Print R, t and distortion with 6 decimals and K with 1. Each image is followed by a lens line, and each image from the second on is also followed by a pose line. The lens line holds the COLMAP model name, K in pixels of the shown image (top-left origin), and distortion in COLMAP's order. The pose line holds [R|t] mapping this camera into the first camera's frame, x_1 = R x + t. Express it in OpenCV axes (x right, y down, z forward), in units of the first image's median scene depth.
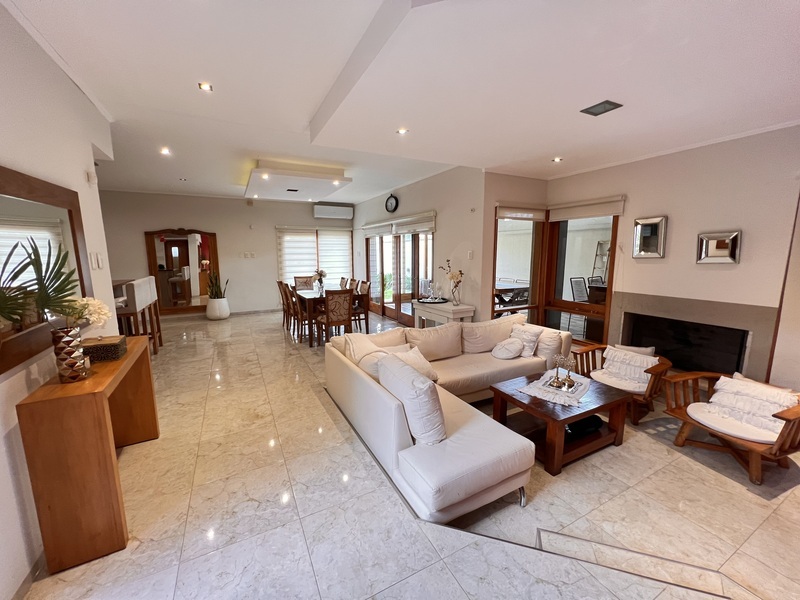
lens RADIAL K [[320.3, 0, 396.4], [0, 320.3, 300.8], [0, 0, 1]] dist [-0.002076, 0.000388]
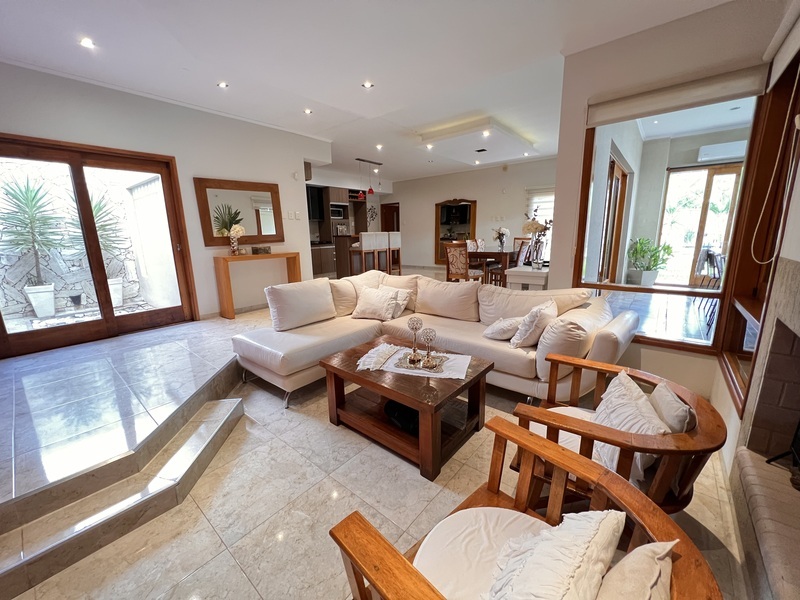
lens RADIAL K [[320.3, 0, 396.4], [0, 320.3, 300.8], [0, 0, 1]] dist [-0.002076, 0.000388]
pose [[0.384794, 0.189304, -0.903381, 1.183566], [-0.121036, 0.980639, 0.153938, 0.019640], [0.915032, 0.050108, 0.400257, 0.678457]]
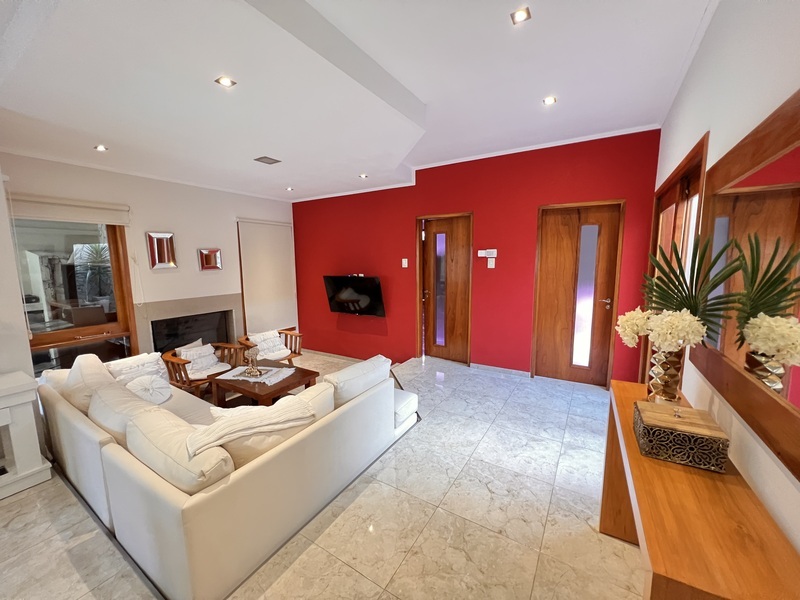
lens RADIAL K [[320.3, 0, 396.4], [0, 320.3, 300.8], [0, 0, 1]] dist [-0.002076, 0.000388]
pose [[-0.506947, -0.100103, 0.856145, -0.777590], [0.146718, 0.968719, 0.200142, -0.165553], [-0.849399, 0.227073, -0.476402, 1.112771]]
